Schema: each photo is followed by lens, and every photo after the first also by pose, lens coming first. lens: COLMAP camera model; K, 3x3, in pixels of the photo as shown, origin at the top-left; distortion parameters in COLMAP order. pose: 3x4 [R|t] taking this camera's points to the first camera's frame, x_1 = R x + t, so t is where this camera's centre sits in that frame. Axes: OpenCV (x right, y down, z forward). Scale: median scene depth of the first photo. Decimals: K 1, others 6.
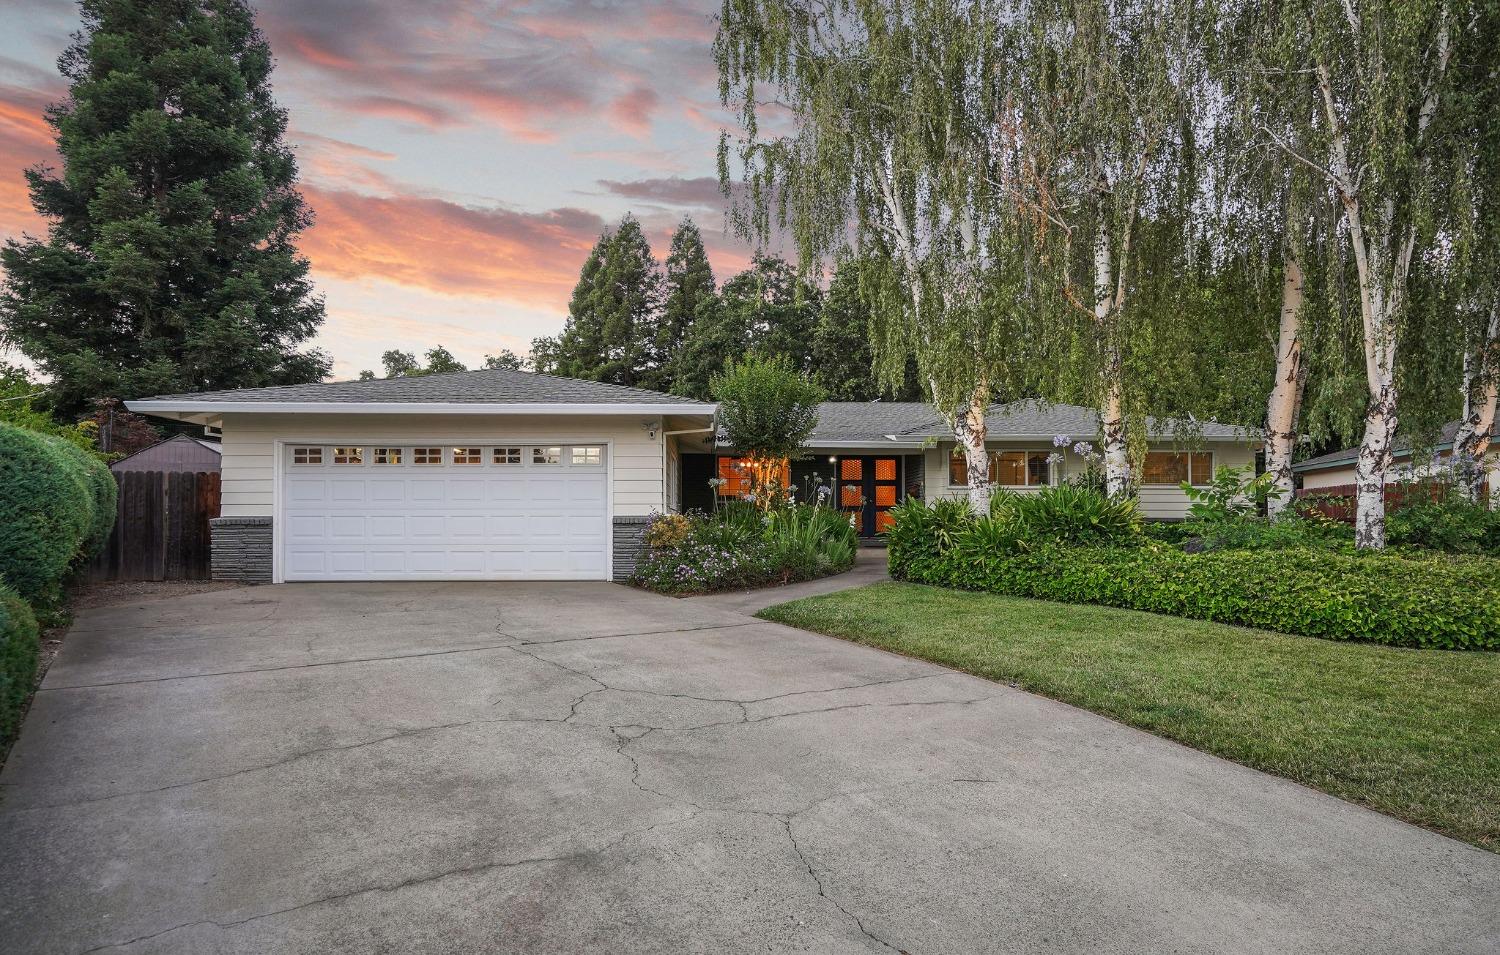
lens RADIAL K [[939.5, 0, 755.2], [0, 939.5, 491.8], [0, 0, 1]] dist [-0.015495, 0.008819]
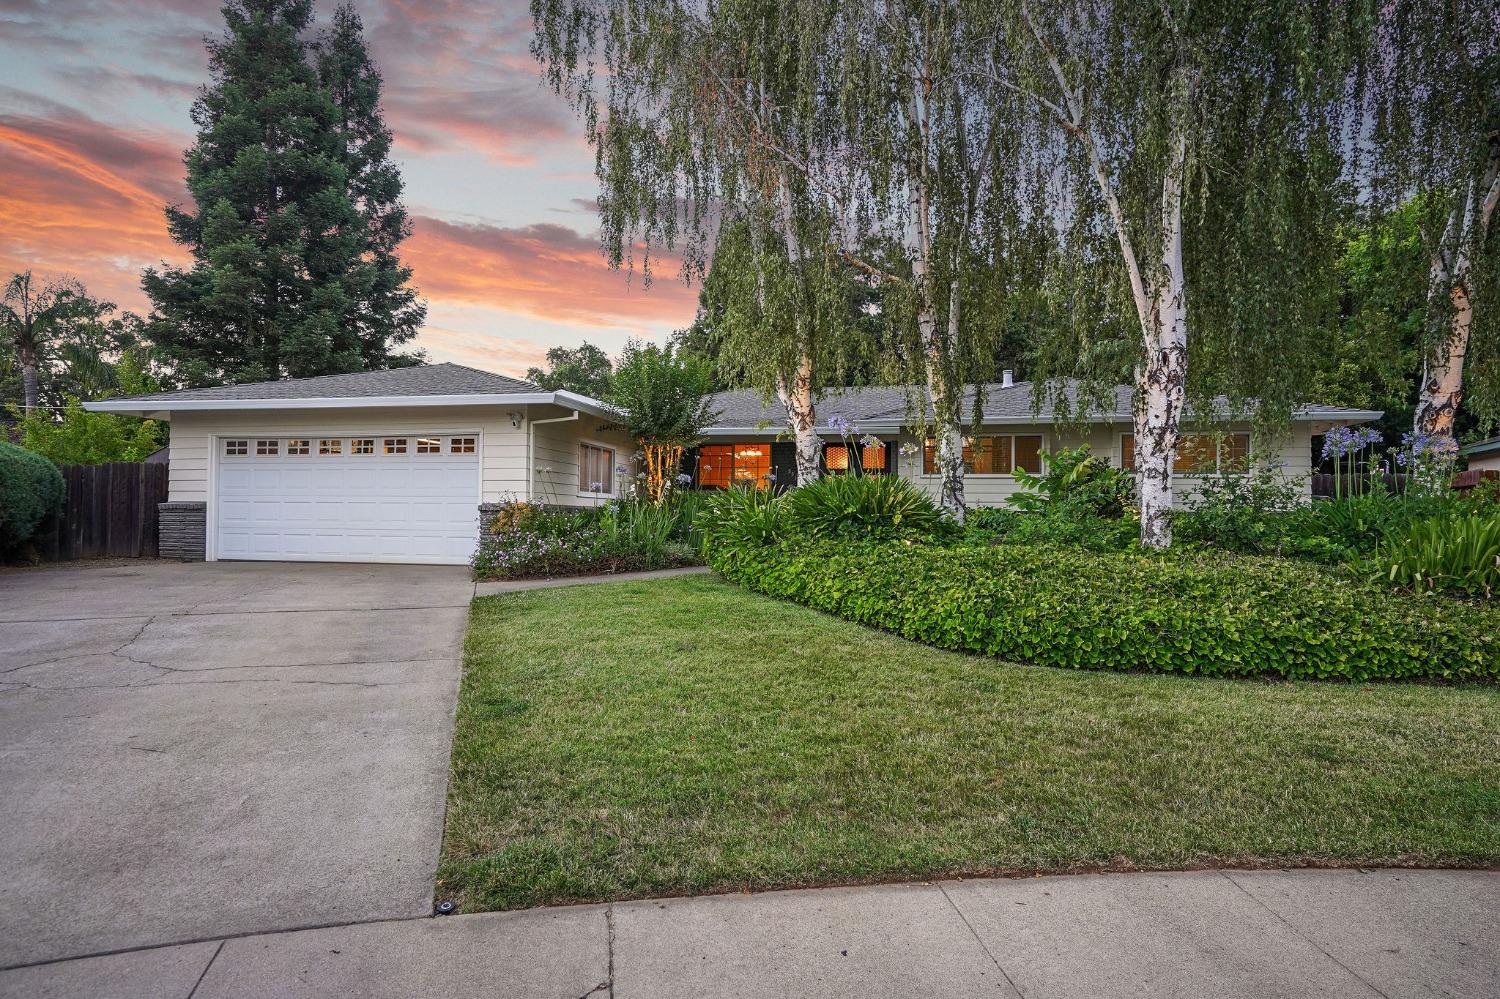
lens RADIAL K [[975.8, 0, 749.7], [0, 975.8, 484.7], [0, 0, 1]] dist [-0.016167, -0.001008]
pose [[0.960050, 0.000725, -0.279827, 0.427167], [-0.000512, 1.000000, 0.000835, 0.004229], [0.279827, -0.000658, 0.960050, 0.057748]]
